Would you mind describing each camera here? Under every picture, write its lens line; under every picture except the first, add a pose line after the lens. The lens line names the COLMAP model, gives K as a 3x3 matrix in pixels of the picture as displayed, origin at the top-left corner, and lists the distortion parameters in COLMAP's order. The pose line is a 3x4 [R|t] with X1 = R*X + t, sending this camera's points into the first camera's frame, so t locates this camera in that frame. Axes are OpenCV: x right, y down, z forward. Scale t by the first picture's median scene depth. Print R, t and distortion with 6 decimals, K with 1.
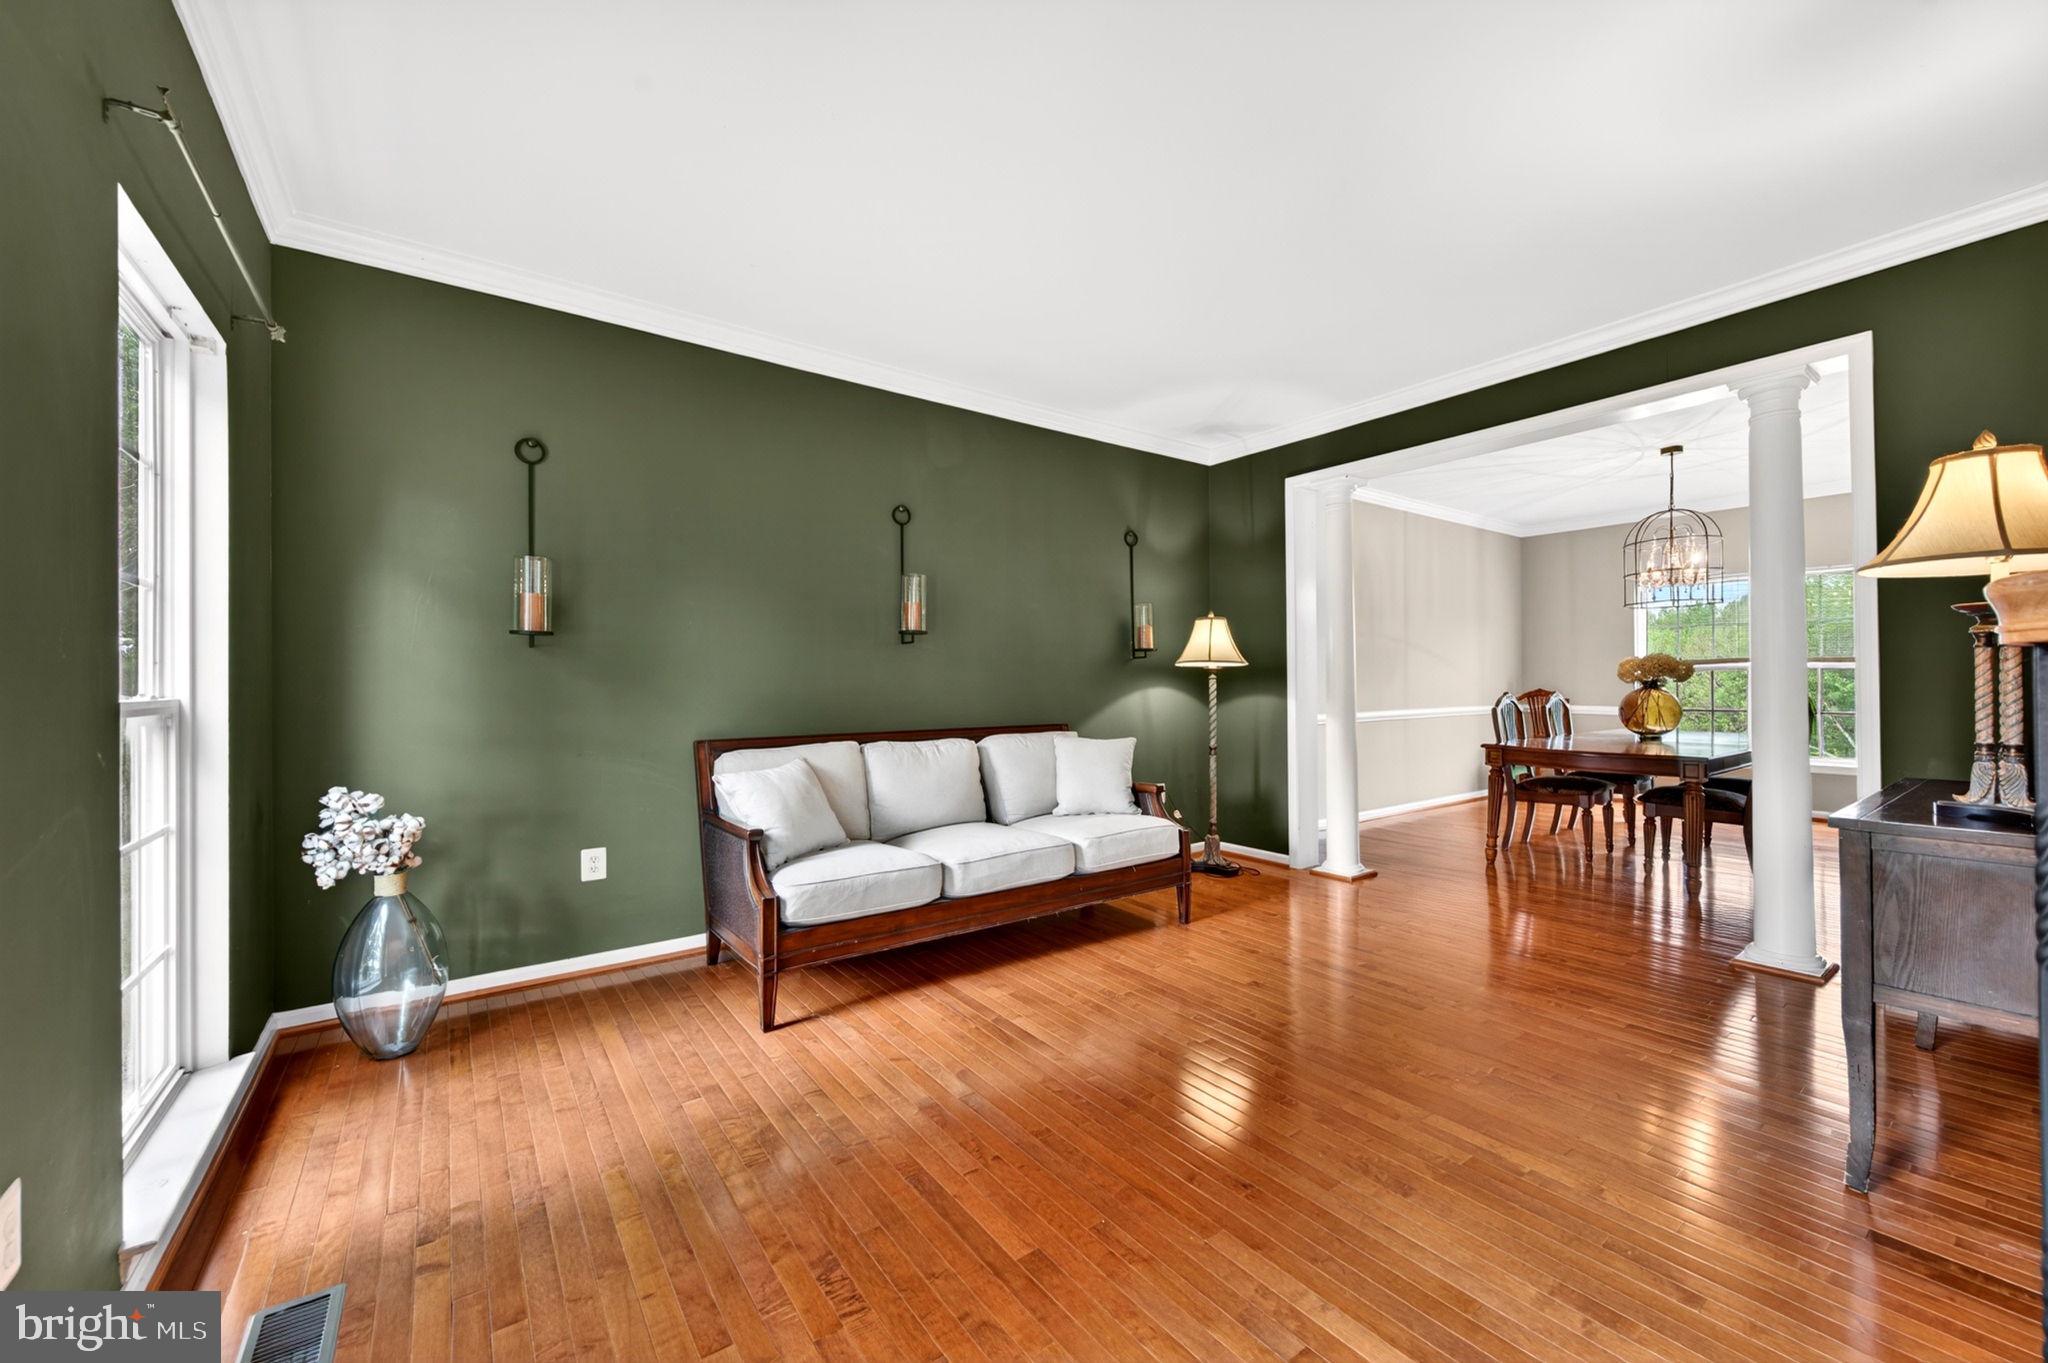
lens RADIAL K [[794.3, 0, 1015.8], [0, 794.3, 684.3], [0, 0, 1]] dist [0.002918, 0.000229]
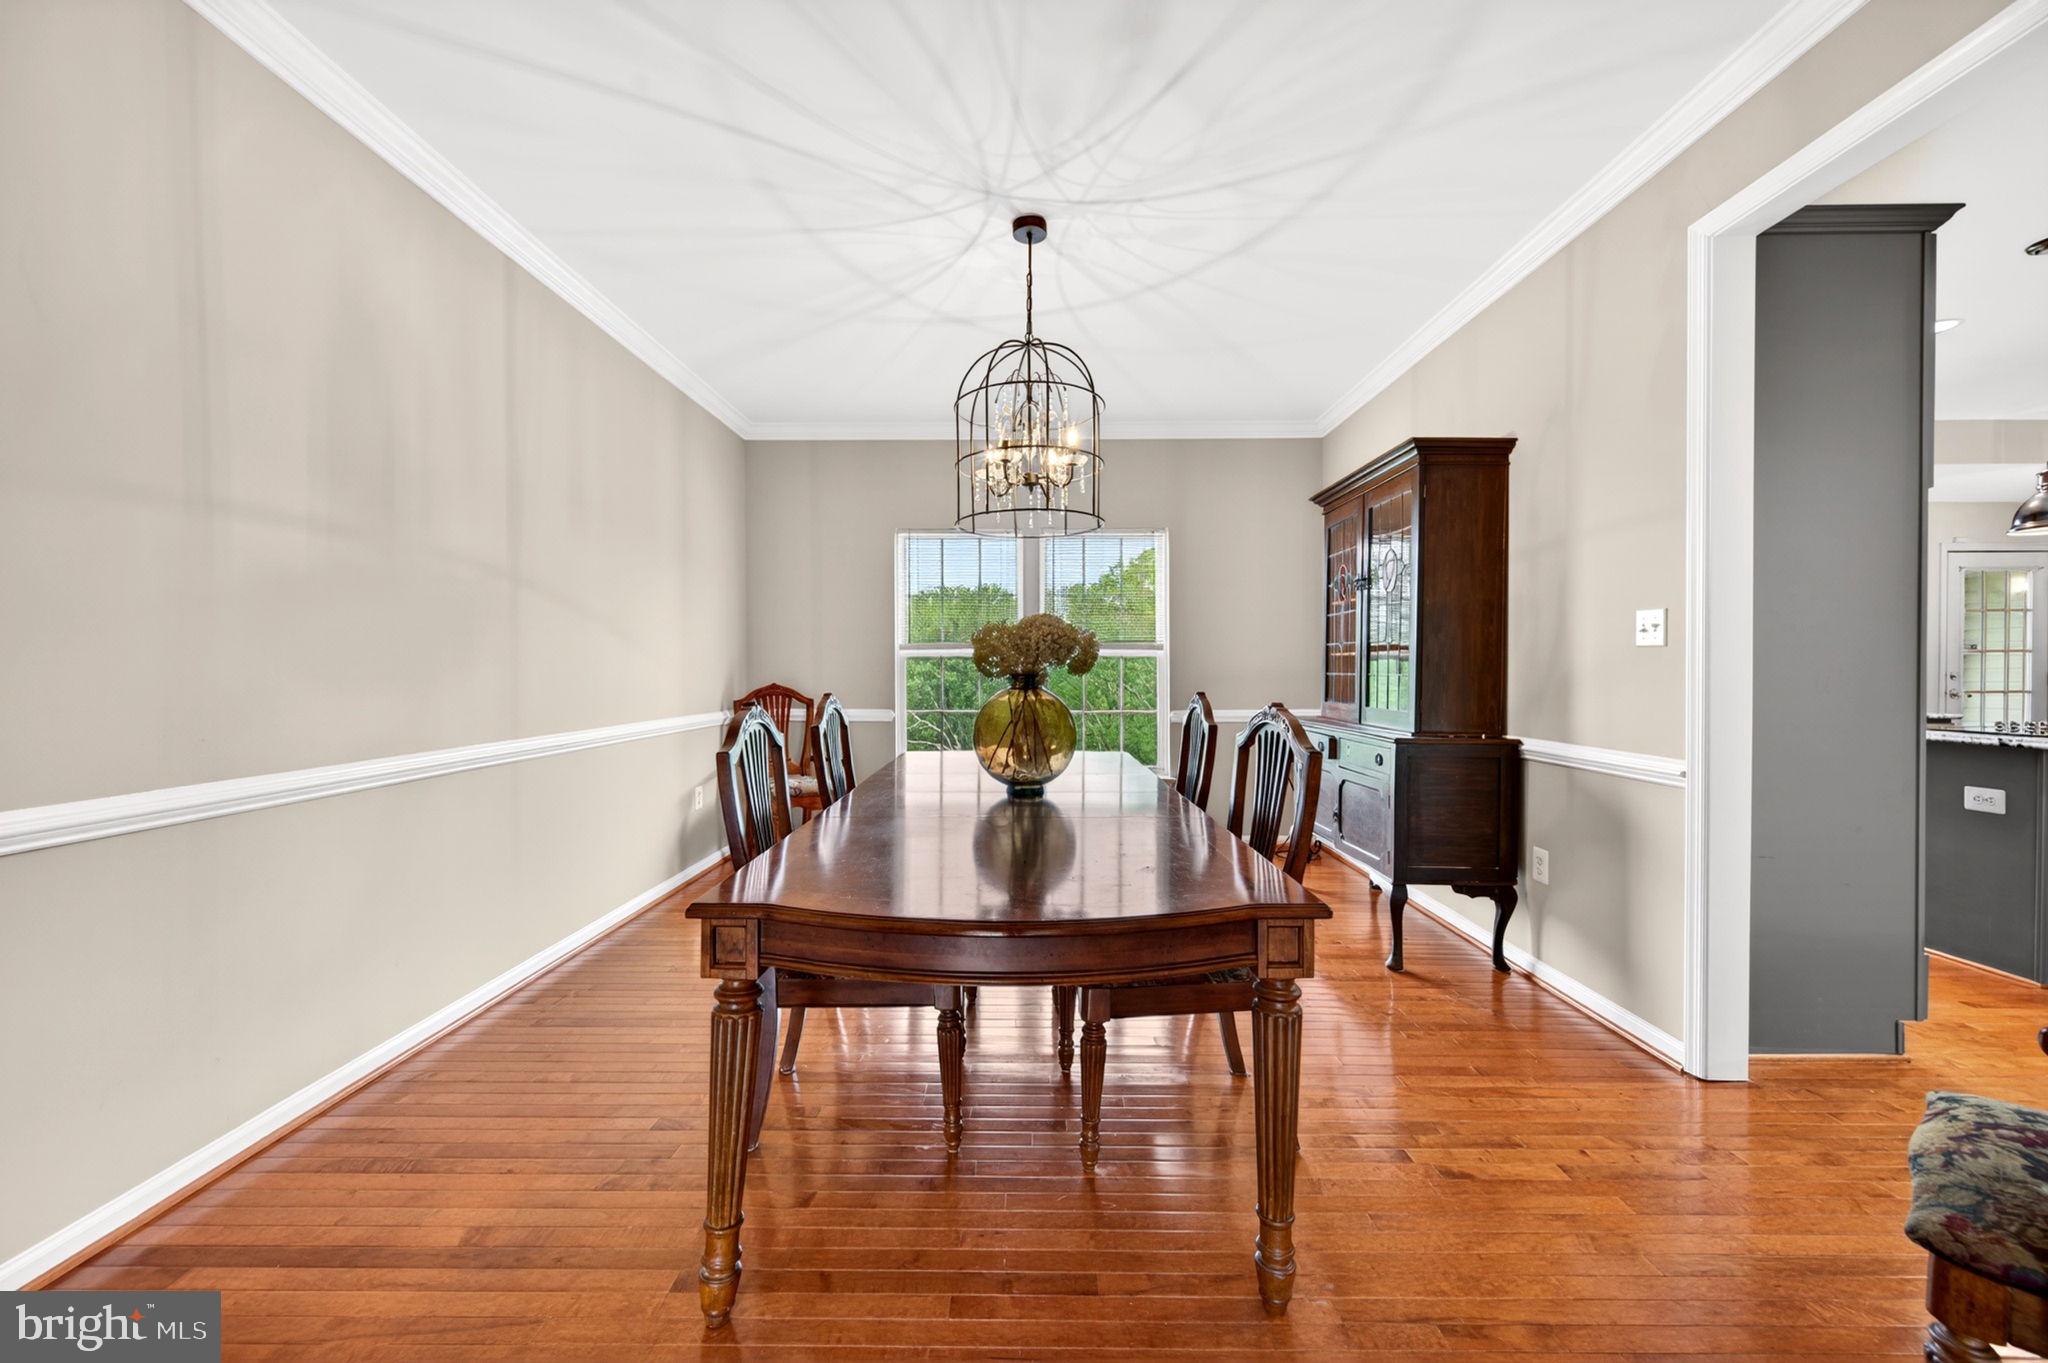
lens RADIAL K [[794.3, 0, 1030.5], [0, 794.3, 678.9], [0, 0, 1]] dist [0.002918, 0.000229]
pose [[0.589274, -0.003915, 0.807924, 1.410388], [-0.001057, 0.999984, 0.005616, -0.010542], [-0.807932, -0.004163, 0.589261, 2.413971]]
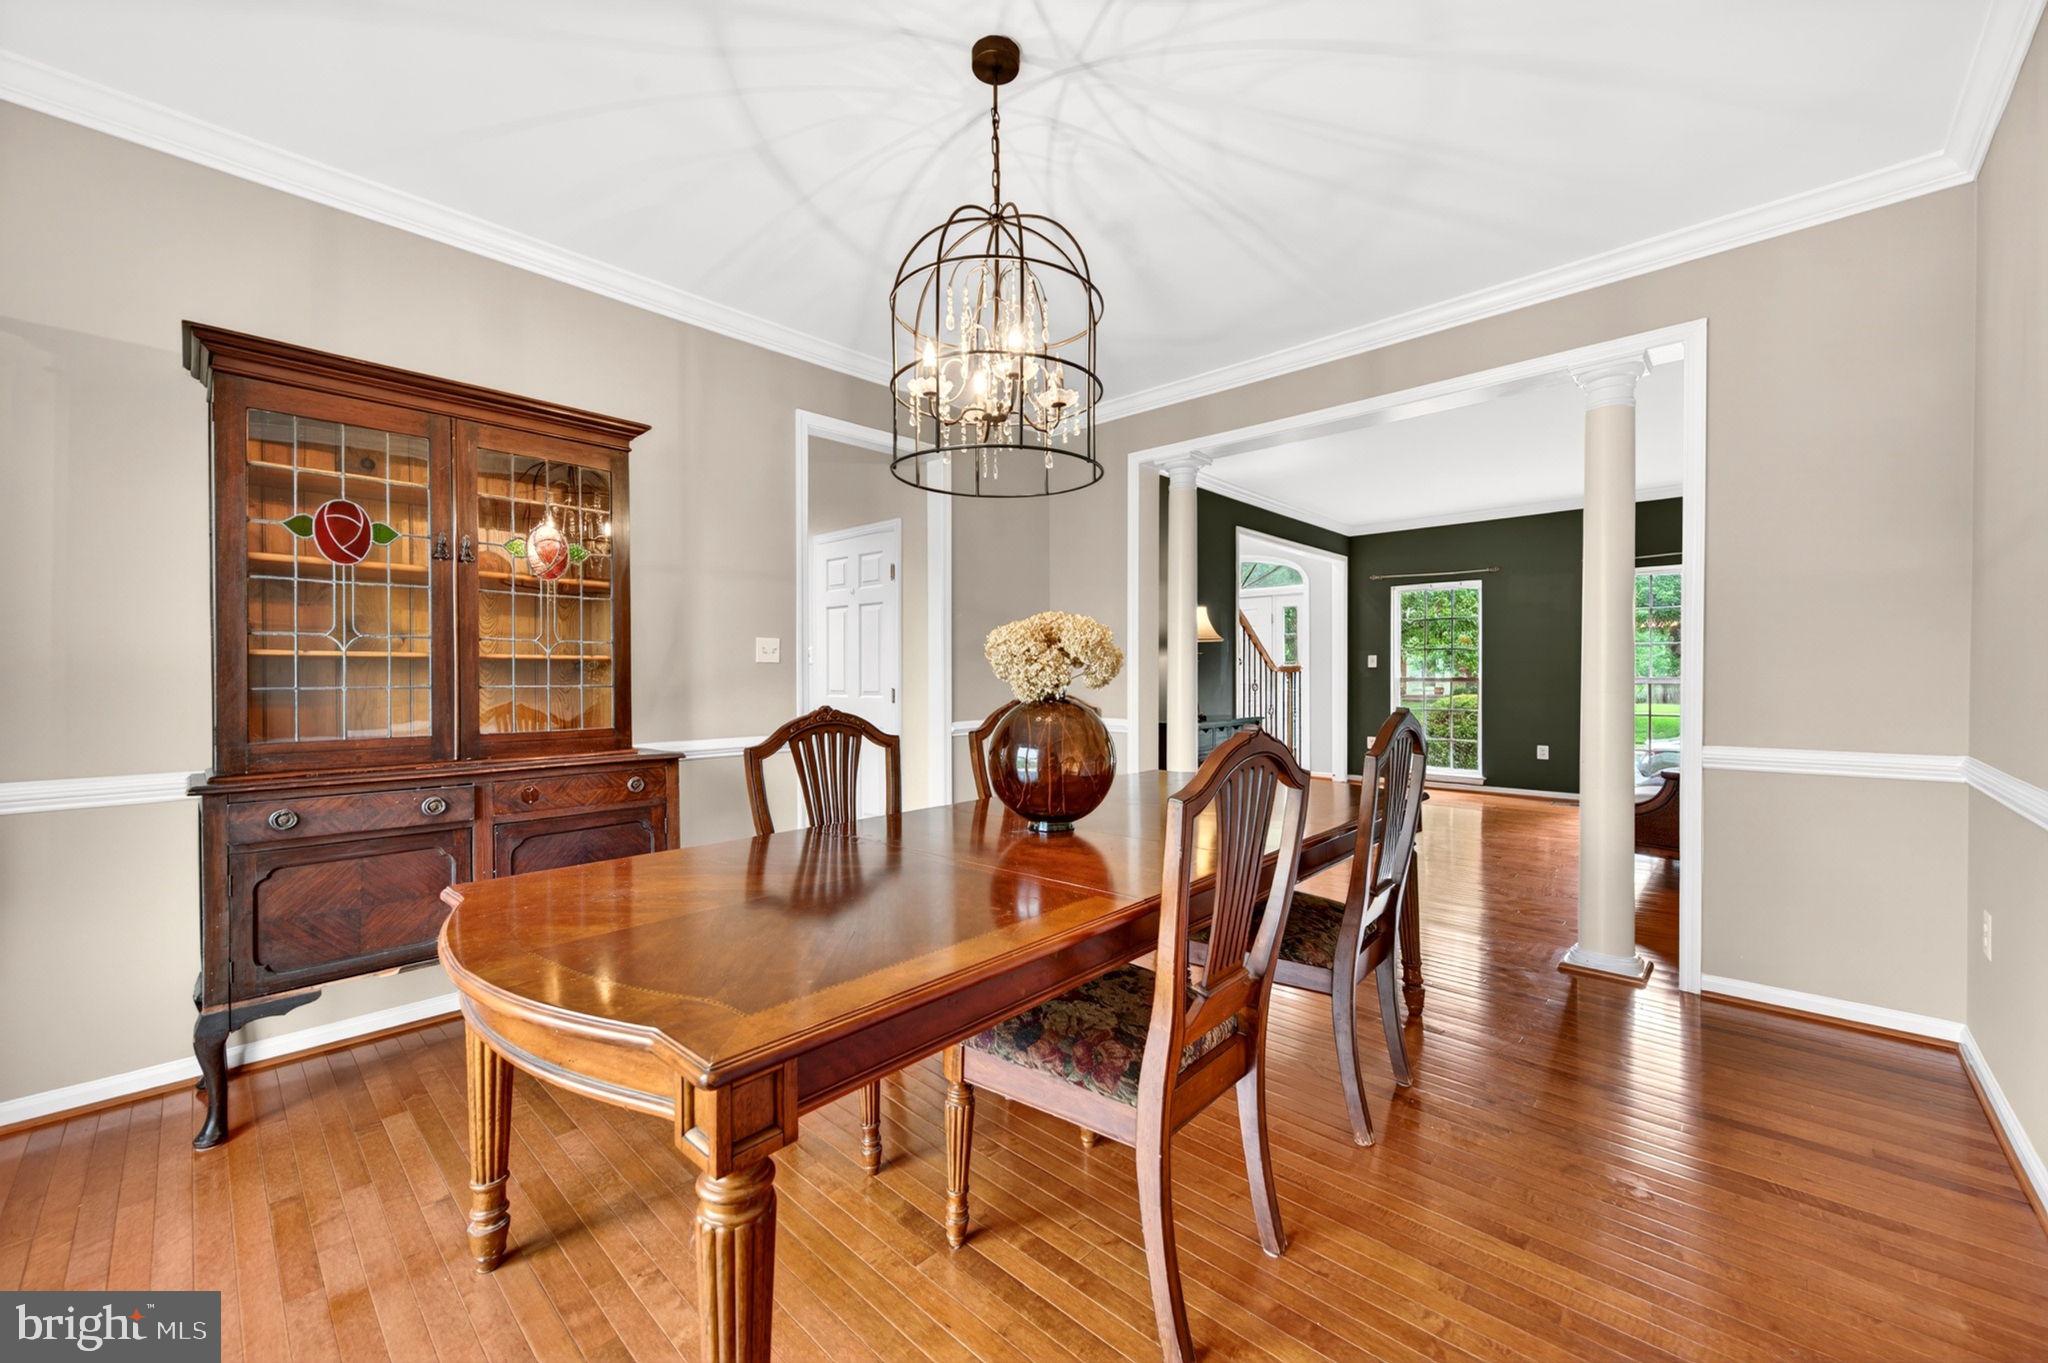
lens RADIAL K [[794.3, 0, 1023.7], [0, 794.3, 681.9], [0, 0, 1]] dist [0.002918, 0.000229]
pose [[-0.982310, 0.009506, -0.187019, 3.052306], [0.008540, 0.999946, 0.005969, -0.017977], [0.187065, 0.004266, -0.982338, 4.727858]]
